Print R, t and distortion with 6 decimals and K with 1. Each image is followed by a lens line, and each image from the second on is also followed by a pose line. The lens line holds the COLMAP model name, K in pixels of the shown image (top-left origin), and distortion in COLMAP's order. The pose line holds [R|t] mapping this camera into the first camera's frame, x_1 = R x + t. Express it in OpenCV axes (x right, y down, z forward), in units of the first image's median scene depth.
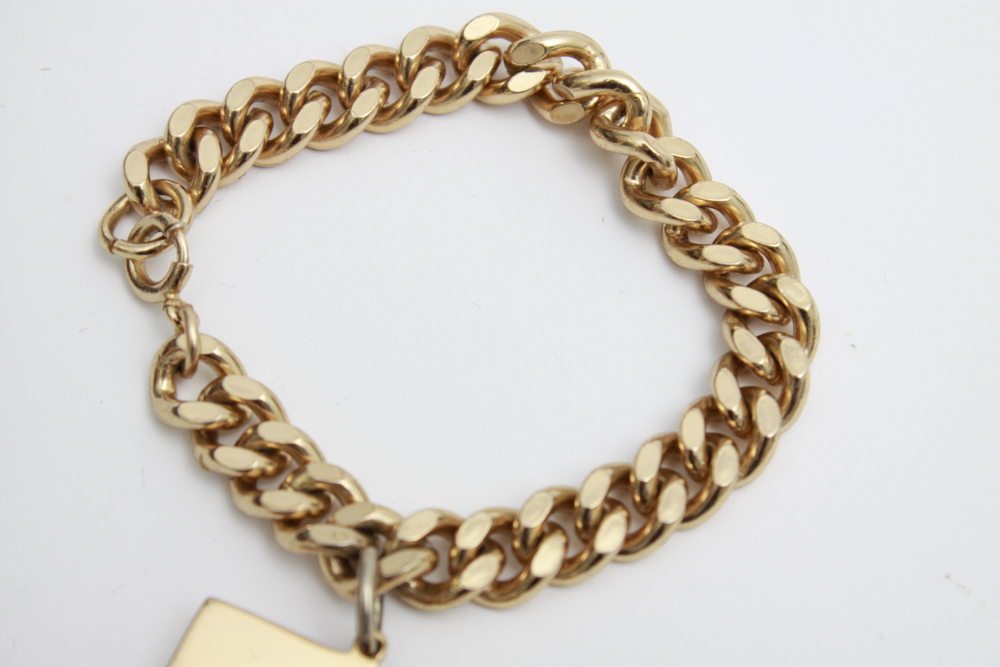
lens RADIAL K [[2202.5, 0, 500.0], [0, 2202.5, 333.5], [0, 0, 1]] dist [0.023441, 0.006933]
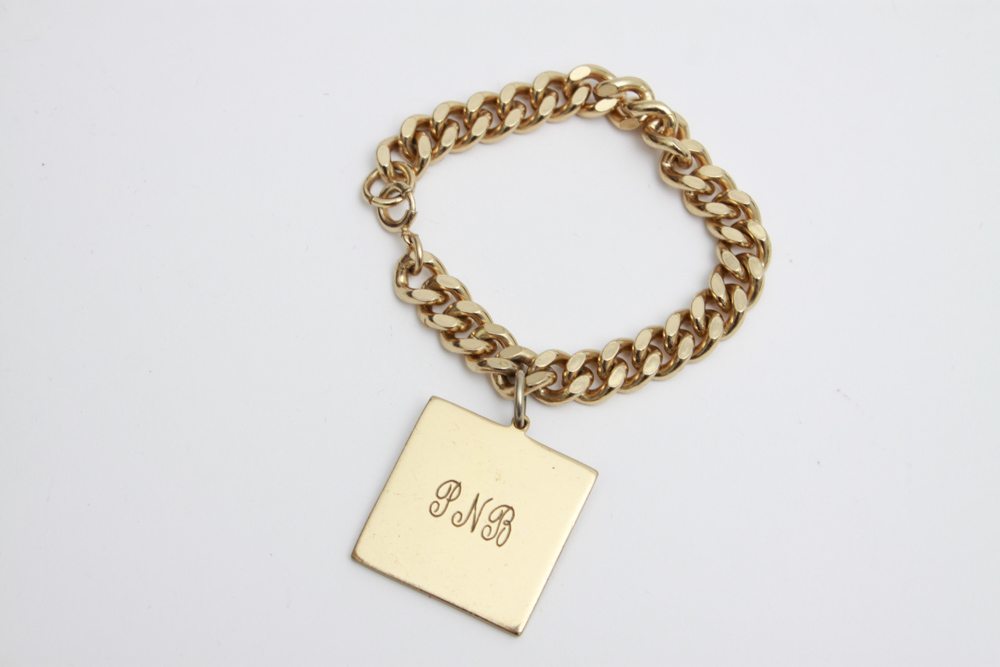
lens RADIAL K [[2202.5, 0, 500.0], [0, 2202.5, 333.5], [0, 0, 1]] dist [0.023441, 0.006933]
pose [[0.999865, 0.011360, -0.011888, -0.051240], [-0.010621, 0.998112, 0.060491, -0.041389], [0.012553, -0.060356, 0.998098, -0.779144]]
